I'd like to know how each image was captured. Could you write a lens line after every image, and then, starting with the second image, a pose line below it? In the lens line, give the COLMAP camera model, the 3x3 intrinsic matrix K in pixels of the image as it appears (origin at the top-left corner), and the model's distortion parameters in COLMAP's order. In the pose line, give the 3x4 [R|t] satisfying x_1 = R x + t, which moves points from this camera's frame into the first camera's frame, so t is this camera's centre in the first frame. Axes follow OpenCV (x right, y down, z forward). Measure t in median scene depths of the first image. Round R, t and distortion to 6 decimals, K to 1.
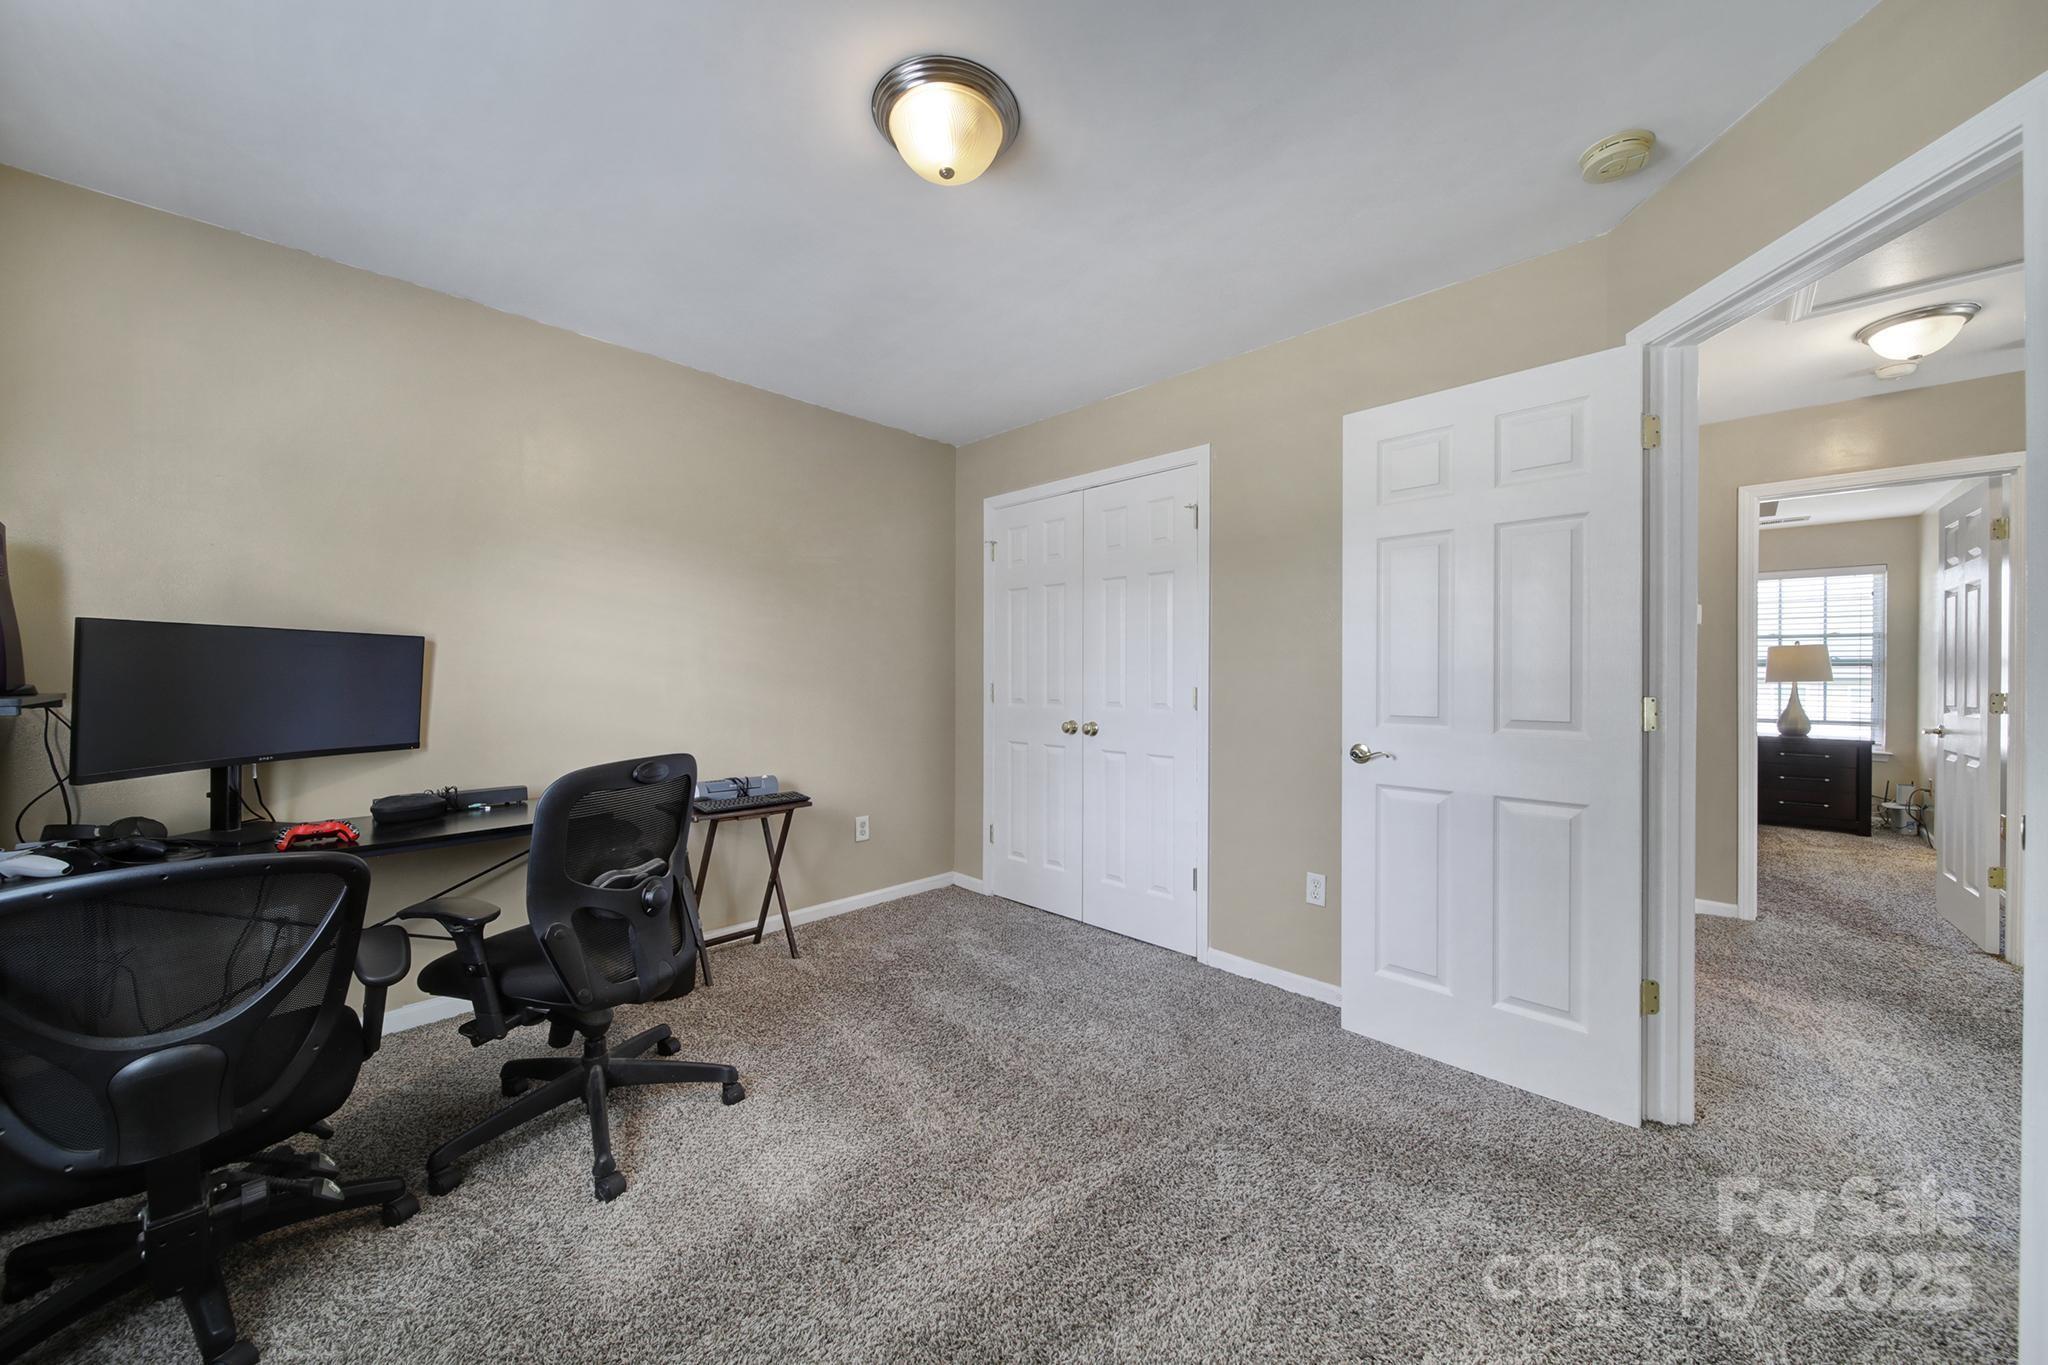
lens RADIAL K [[714.4, 0, 1025.1], [0, 714.4, 675.0], [0, 0, 1]] dist [-0.001574, -0.000248]
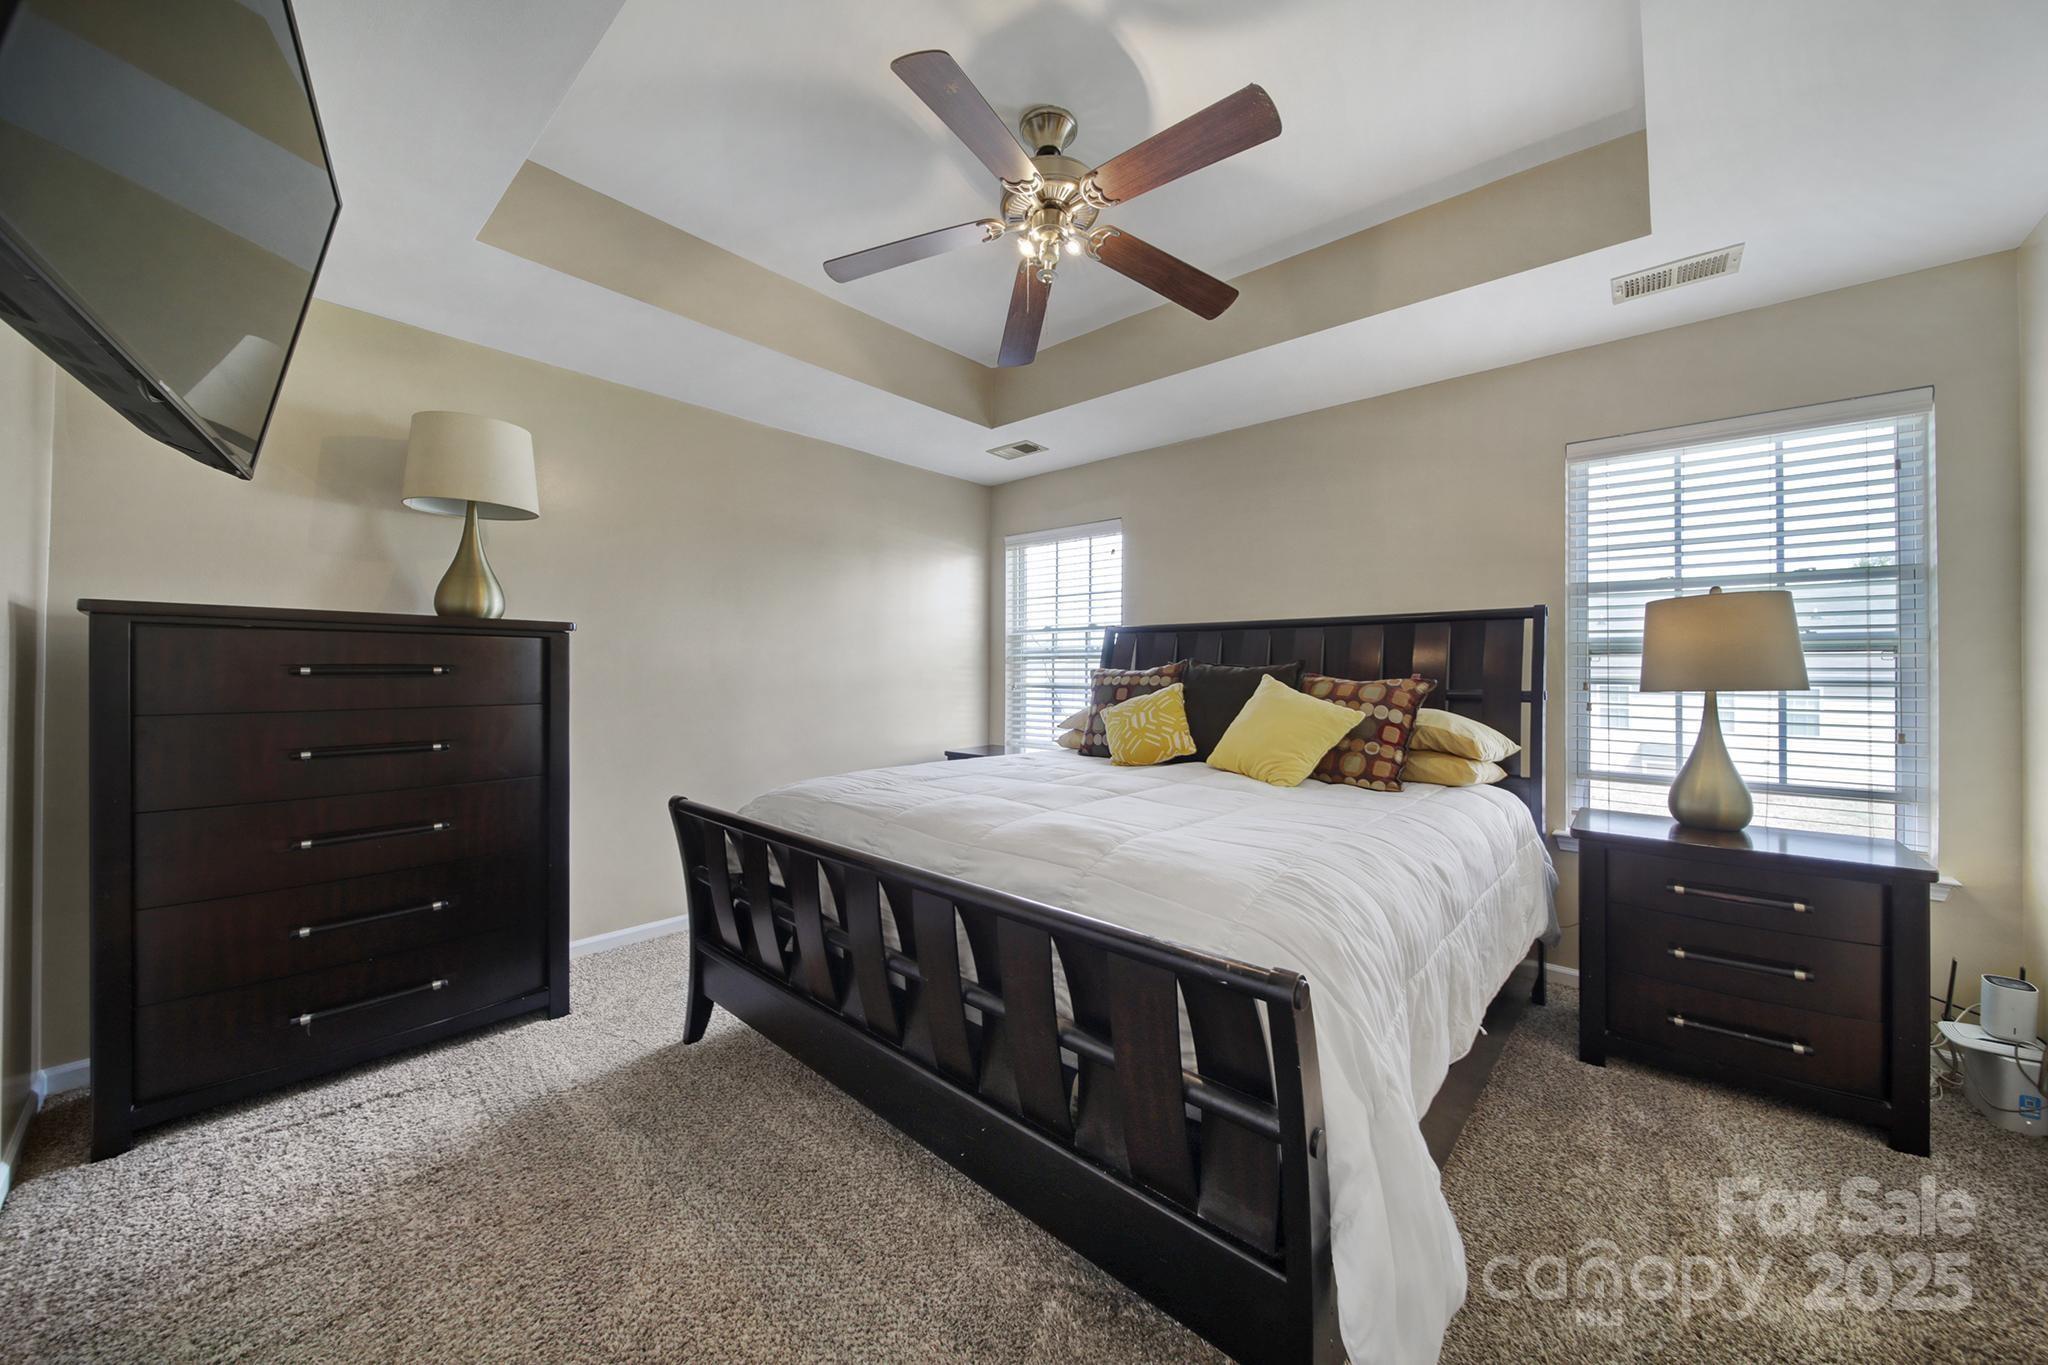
lens RADIAL K [[714.4, 0, 1021.7], [0, 714.4, 679.6], [0, 0, 1]] dist [-0.001574, -0.000248]
pose [[0.998674, -0.006883, 0.051026, 0.678324], [0.007044, 0.999971, -0.002961, 0.001664], [-0.051004, 0.003317, 0.998693, 0.625096]]
